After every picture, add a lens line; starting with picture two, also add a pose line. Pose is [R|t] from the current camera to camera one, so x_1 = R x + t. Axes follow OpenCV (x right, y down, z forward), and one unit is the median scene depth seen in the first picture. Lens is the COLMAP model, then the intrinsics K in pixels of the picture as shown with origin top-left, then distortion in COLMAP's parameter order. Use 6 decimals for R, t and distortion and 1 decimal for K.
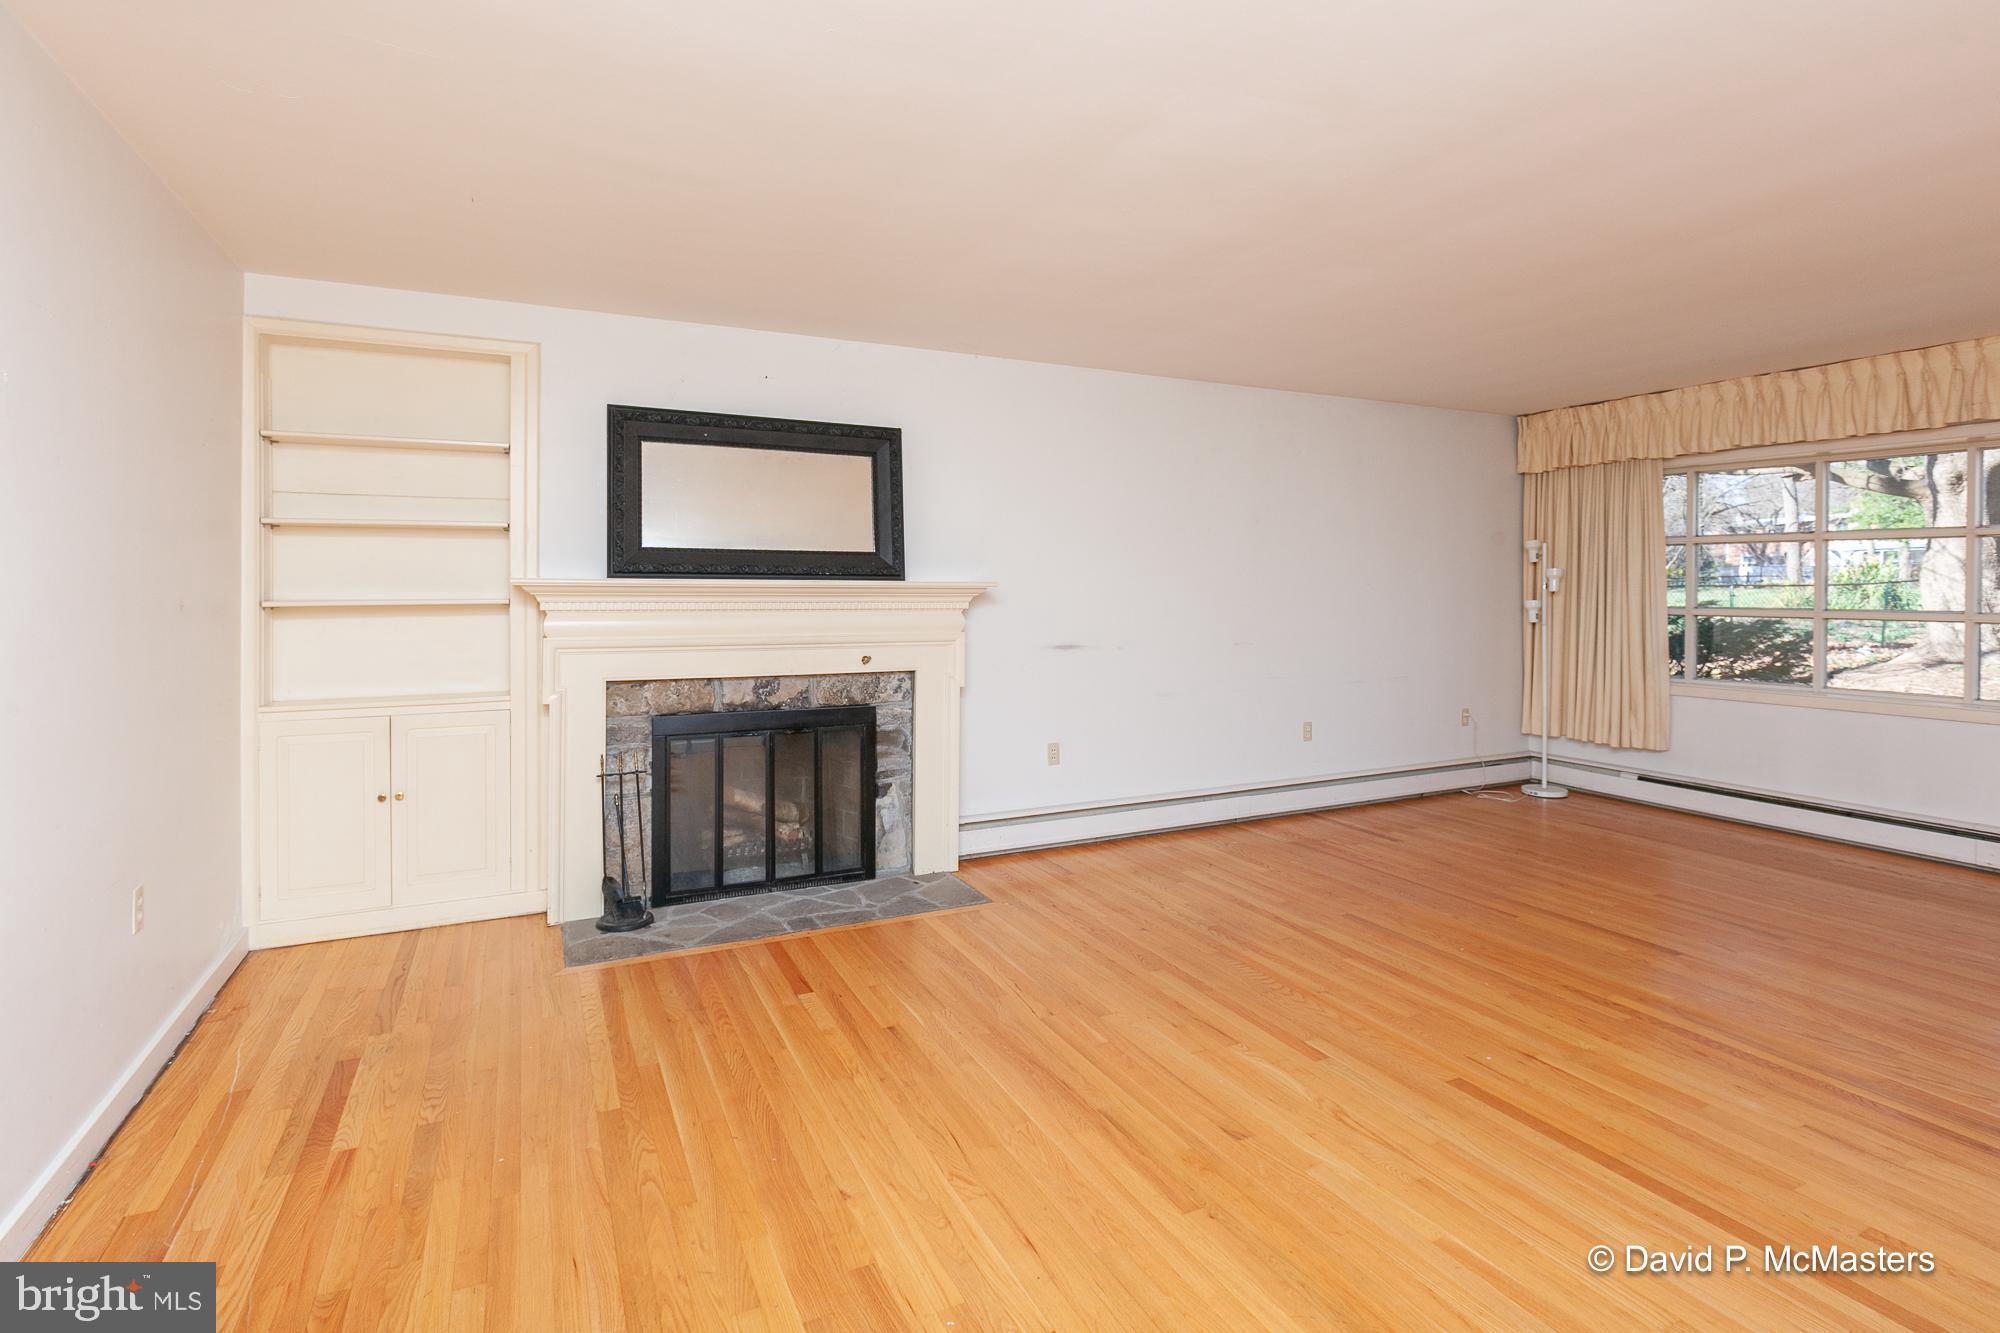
lens RADIAL K [[973.7, 0, 998.9], [0, 973.7, 602.8], [0, 0, 1]] dist [0.001635, 0.000559]
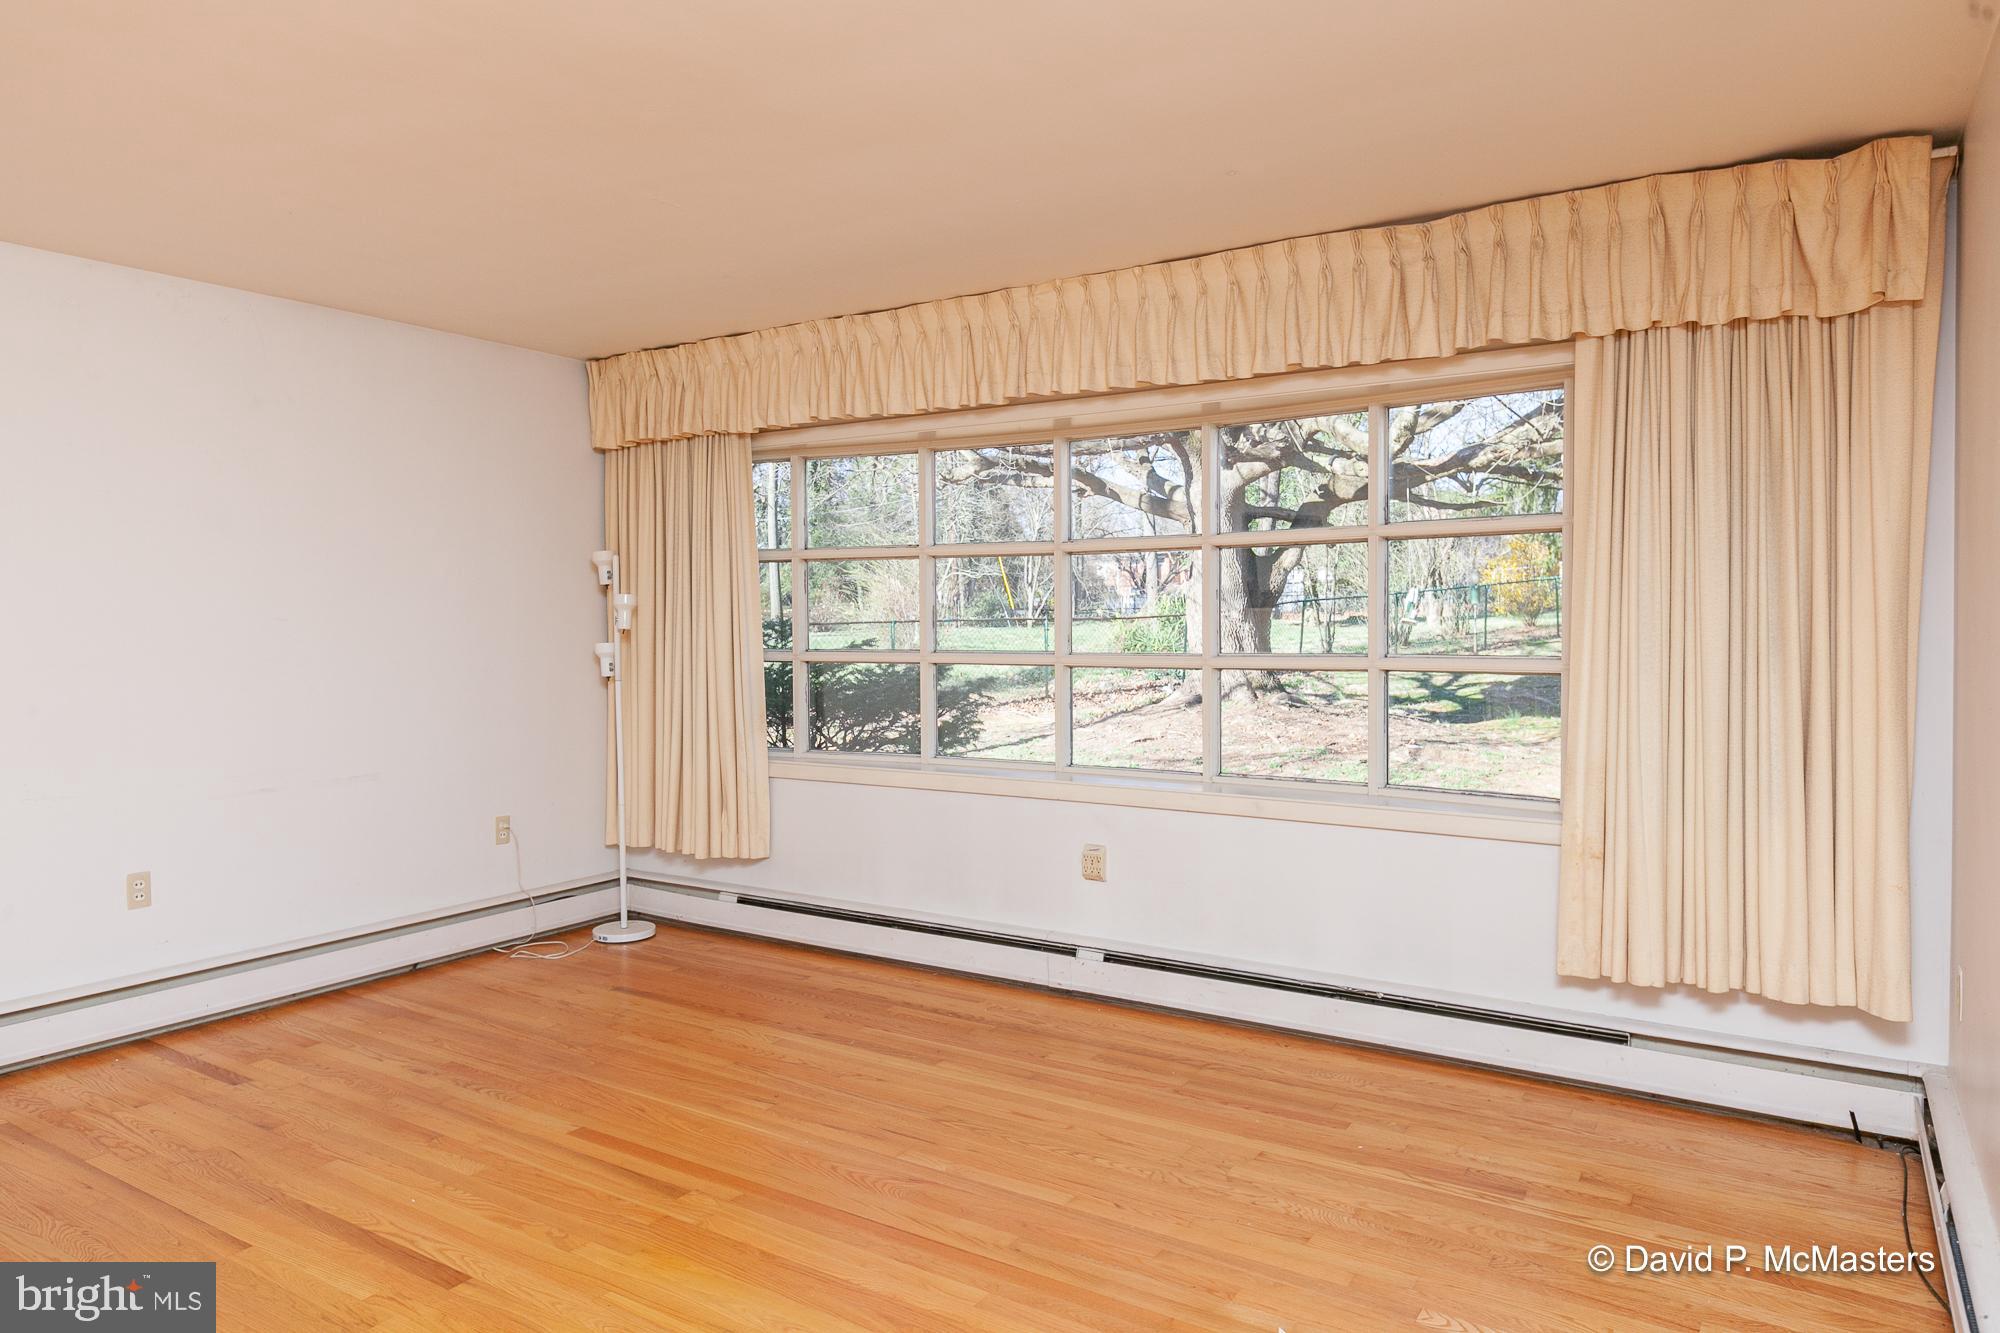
lens RADIAL K [[1274.6, 0, 1000.0], [0, 1274.6, 666.5], [0, 0, 1]] dist [-0.026043, -0.000418]
pose [[0.858205, -0.034531, 0.512144, 0.348953], [0.018058, 0.999148, 0.037107, -0.014074], [-0.512989, -0.022597, 0.858098, 0.133799]]
